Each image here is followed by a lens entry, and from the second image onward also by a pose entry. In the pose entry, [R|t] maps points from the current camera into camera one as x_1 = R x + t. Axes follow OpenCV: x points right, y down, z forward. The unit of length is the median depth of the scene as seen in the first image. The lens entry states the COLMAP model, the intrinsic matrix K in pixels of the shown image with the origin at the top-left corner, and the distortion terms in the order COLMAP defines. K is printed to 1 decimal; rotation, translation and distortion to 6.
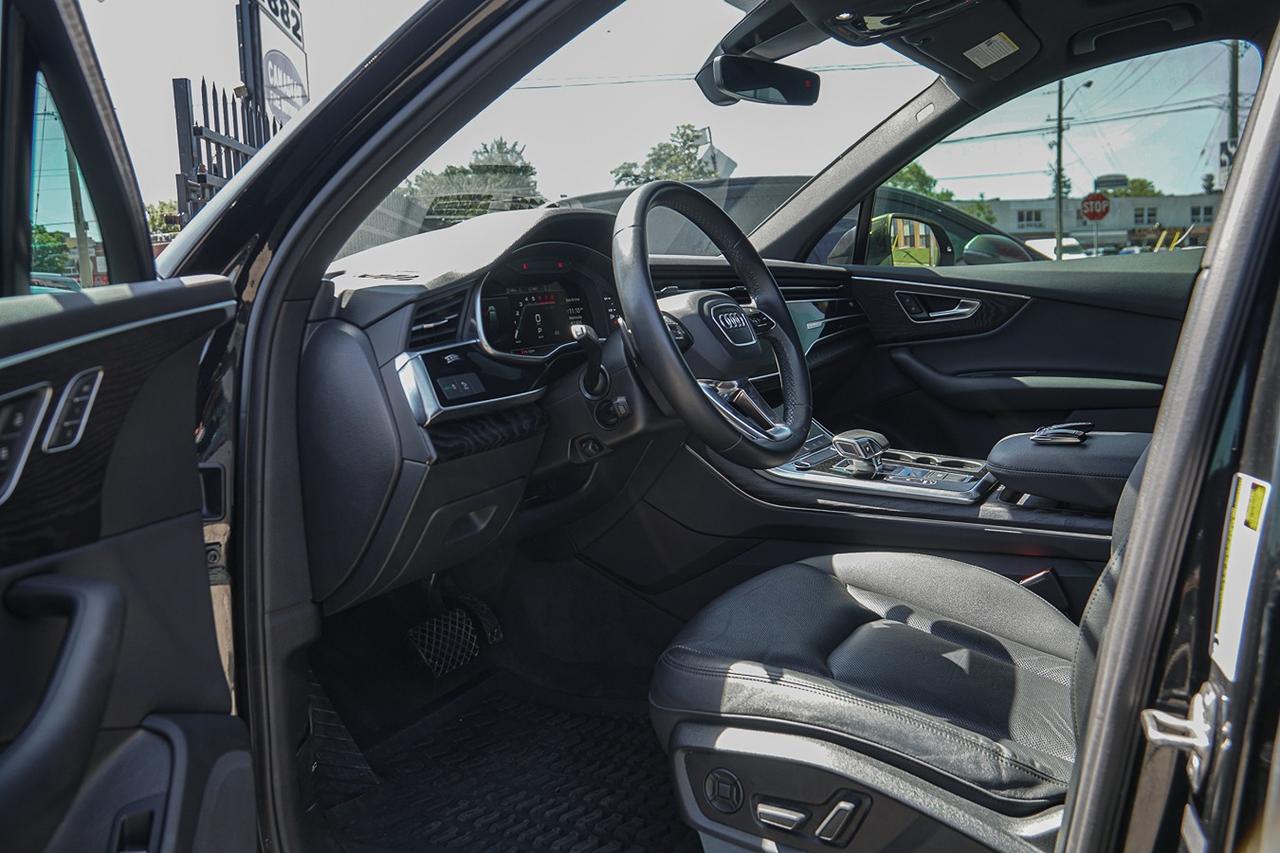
lens RADIAL K [[998.5, 0, 632.6], [0, 998.5, 427.4], [0, 0, 1]] dist [-0.135208, 0.098523]
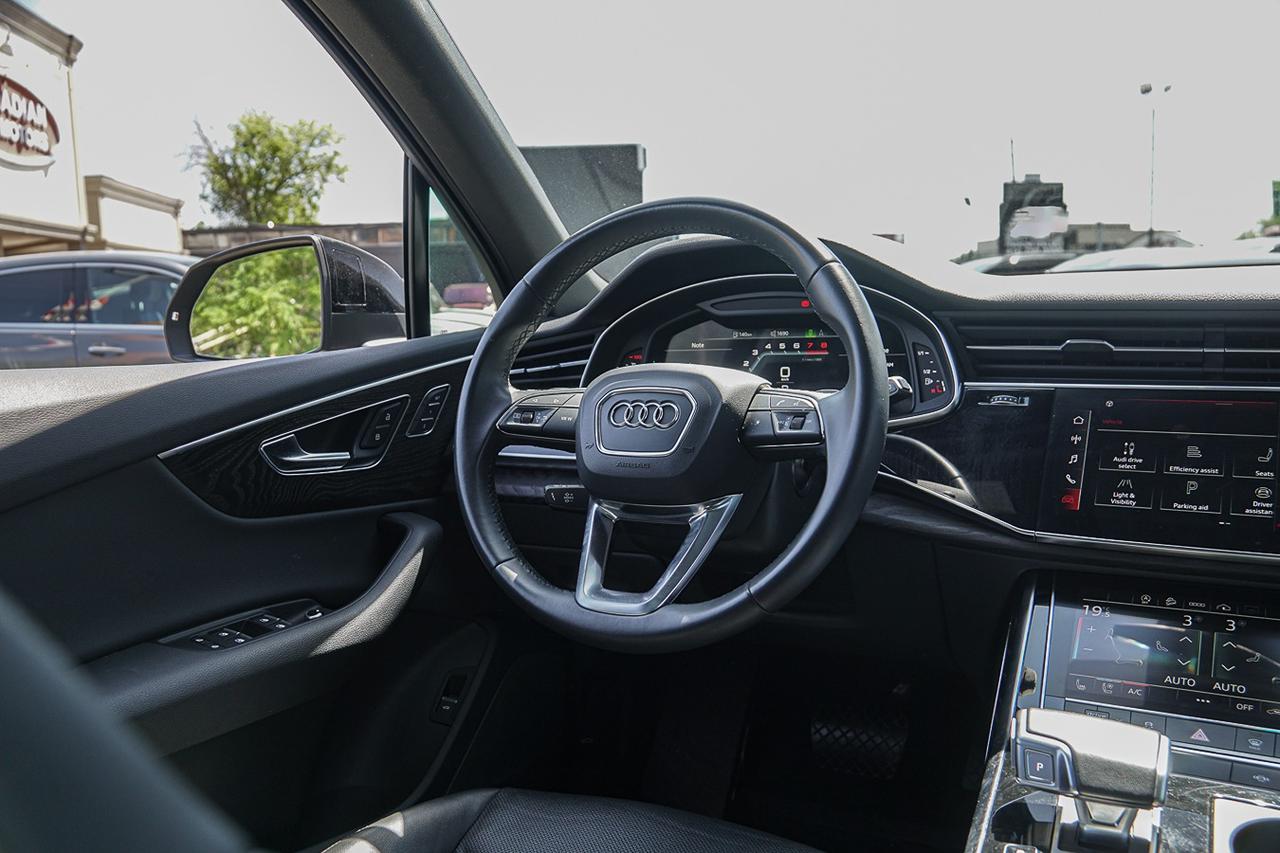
lens RADIAL K [[998.5, 0, 632.6], [0, 998.5, 427.4], [0, 0, 1]] dist [-0.135208, 0.098523]
pose [[0.034897, 0.172447, -0.984400, 0.745284], [-0.104293, 0.980251, 0.168023, -0.208953], [0.993934, 0.096802, 0.052193, 0.966578]]
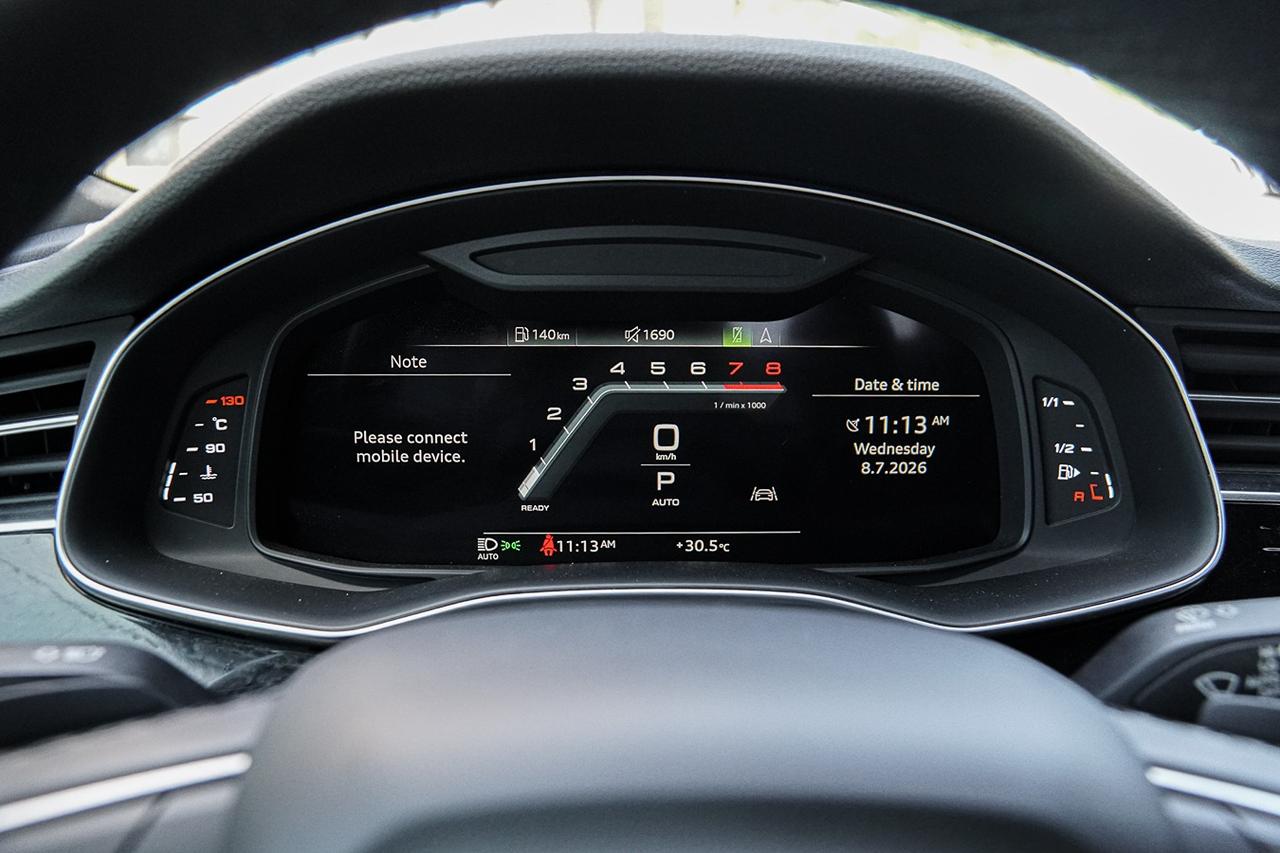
lens RADIAL K [[998.5, 0, 632.6], [0, 998.5, 427.4], [0, 0, 1]] dist [-0.135208, 0.098523]
pose [[0.535227, 0.259692, -0.803798, 0.147899], [-0.161130, 0.965485, 0.204638, -0.193036], [0.829198, 0.019988, 0.558598, 0.946686]]
